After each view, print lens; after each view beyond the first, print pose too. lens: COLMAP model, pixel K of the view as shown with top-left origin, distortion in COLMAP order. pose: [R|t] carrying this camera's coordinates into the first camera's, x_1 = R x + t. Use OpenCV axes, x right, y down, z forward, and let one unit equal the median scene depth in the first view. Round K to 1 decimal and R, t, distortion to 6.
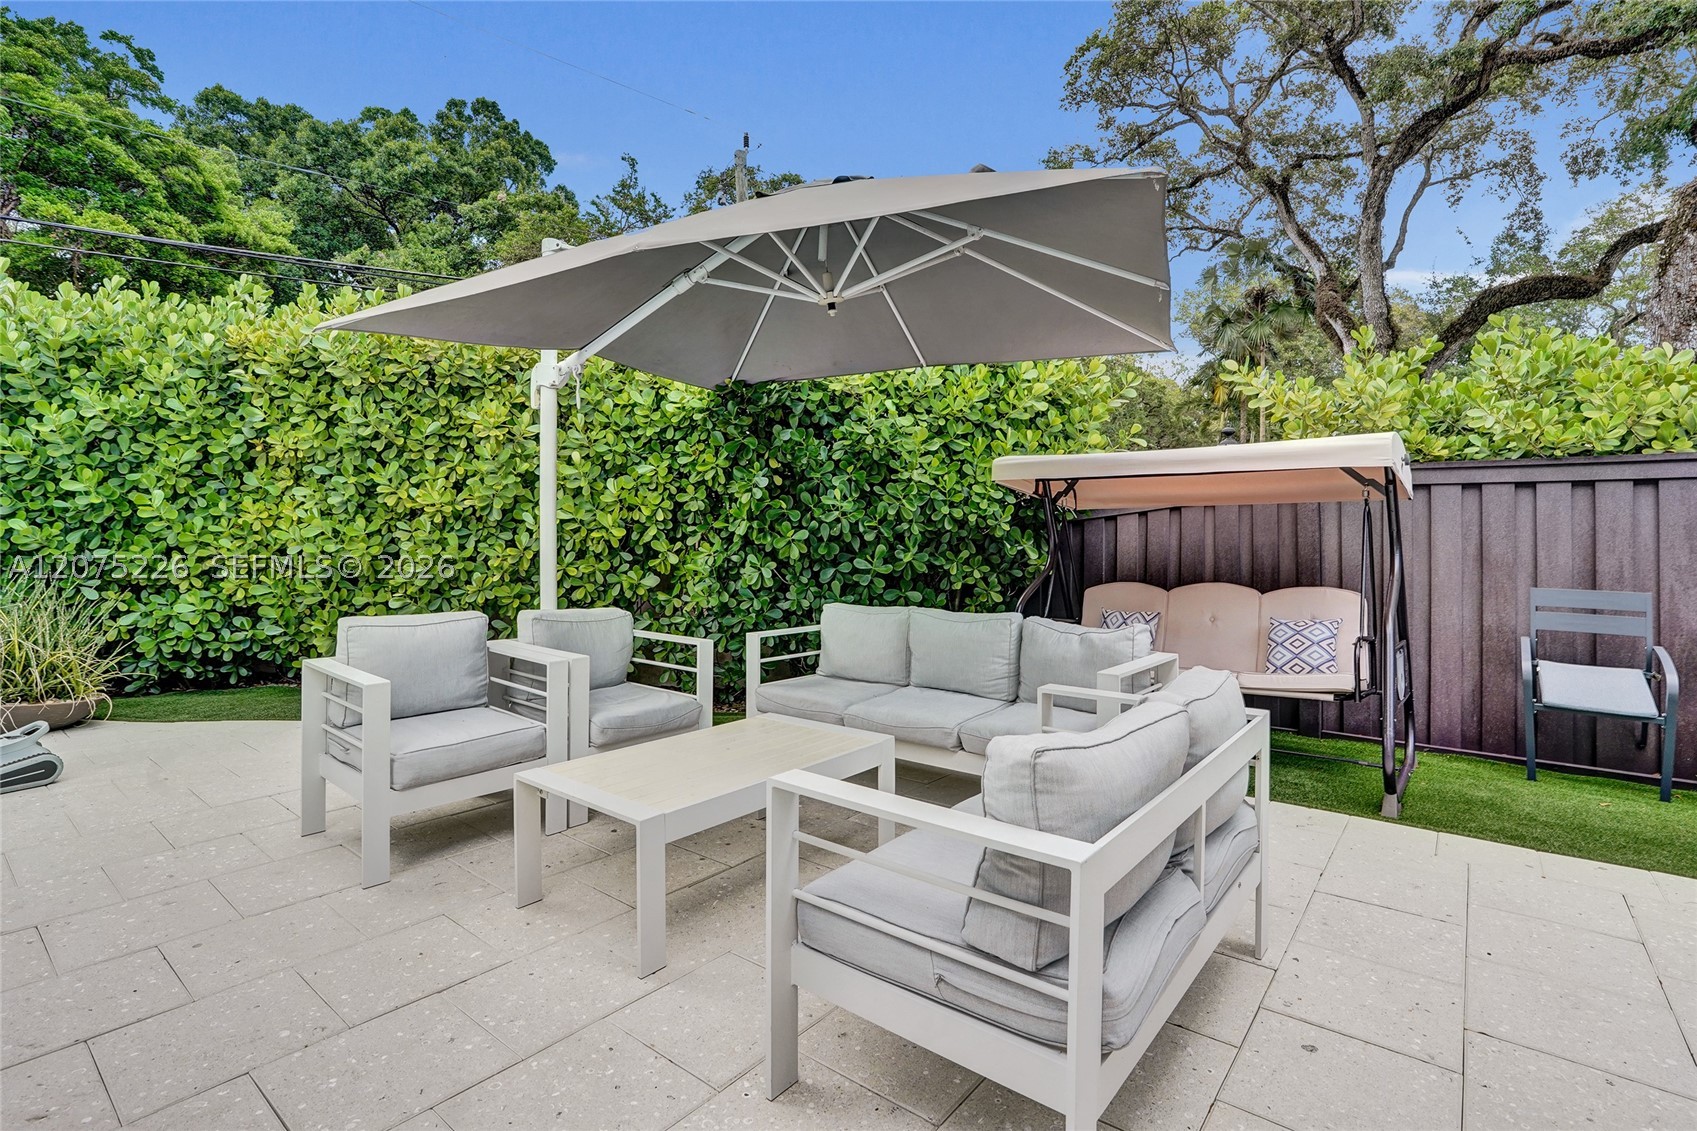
lens RADIAL K [[782.0, 0, 815.0], [0, 782.0, 522.6], [0, 0, 1]] dist [-0.010129, 0.007313]
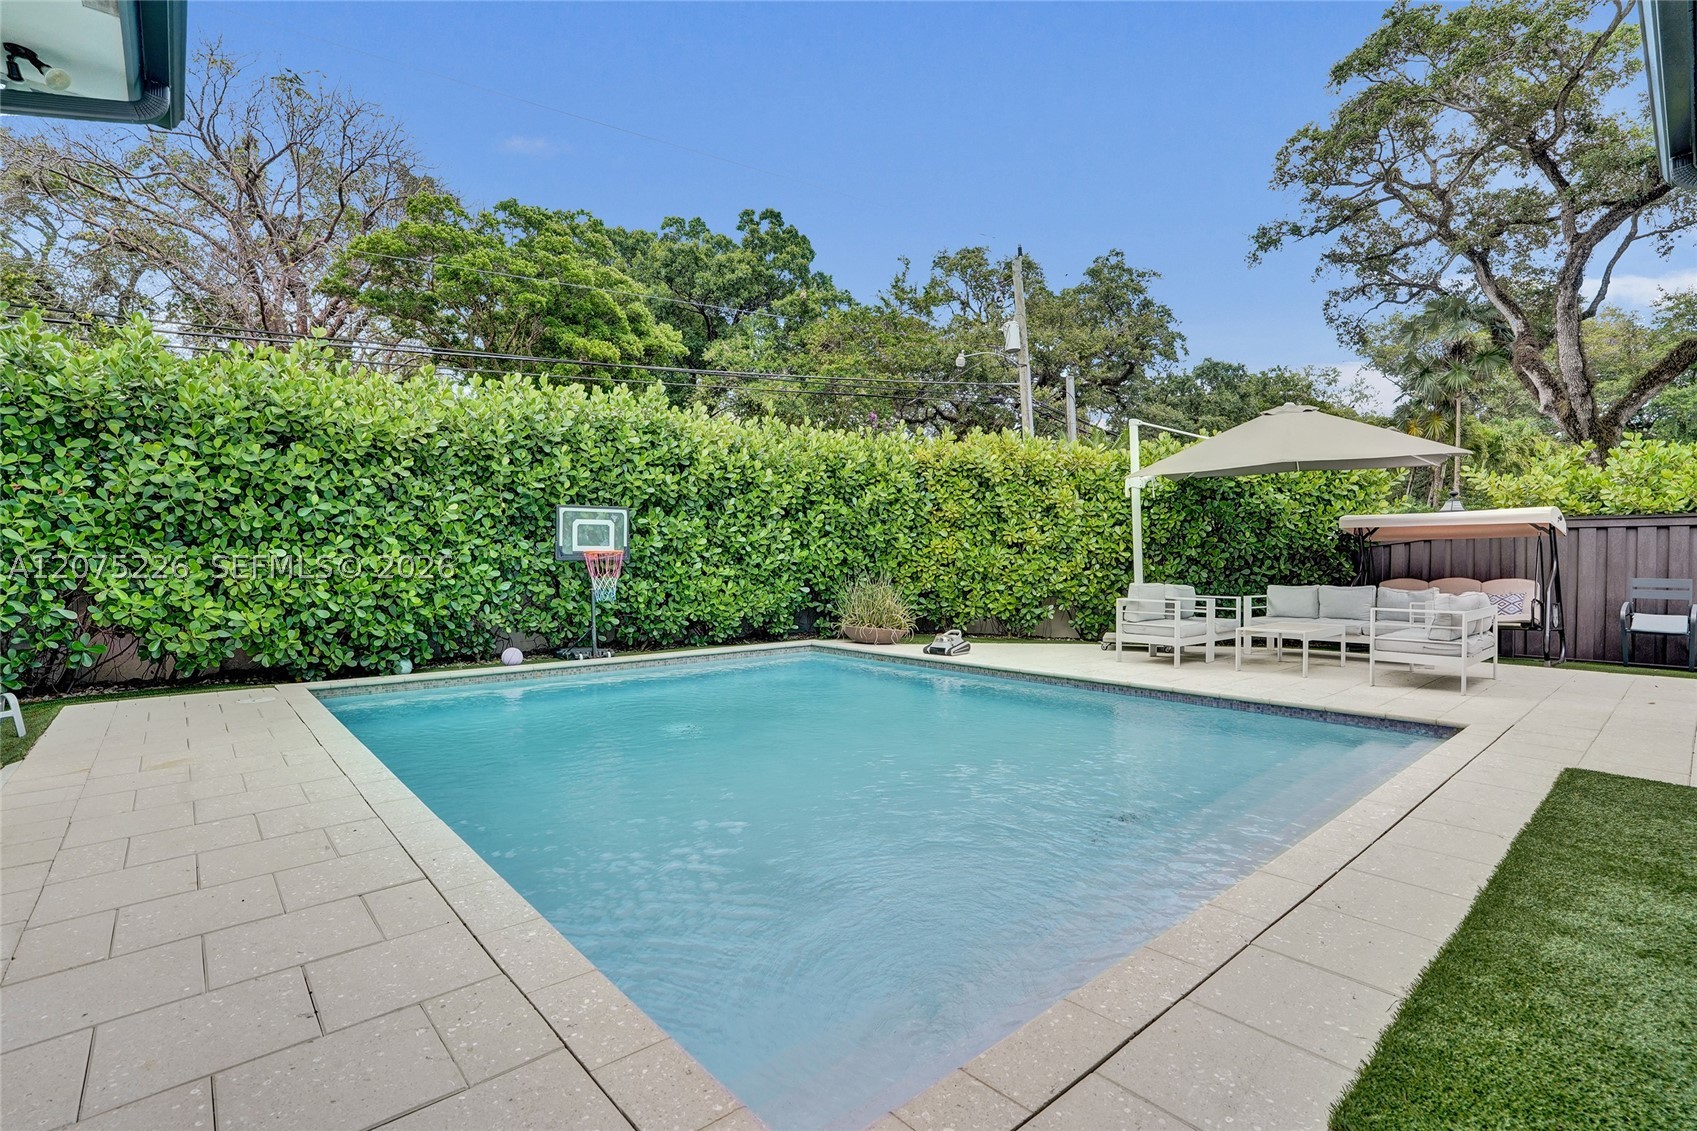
lens RADIAL K [[782.0, 0, 833.8], [0, 782.0, 569.6], [0, 0, 1]] dist [-0.010129, 0.007313]
pose [[0.989937, -0.001163, -0.141501, -0.719271], [0.004706, 0.999684, 0.024707, -0.000749], [0.141428, -0.025124, 0.989630, -1.101831]]
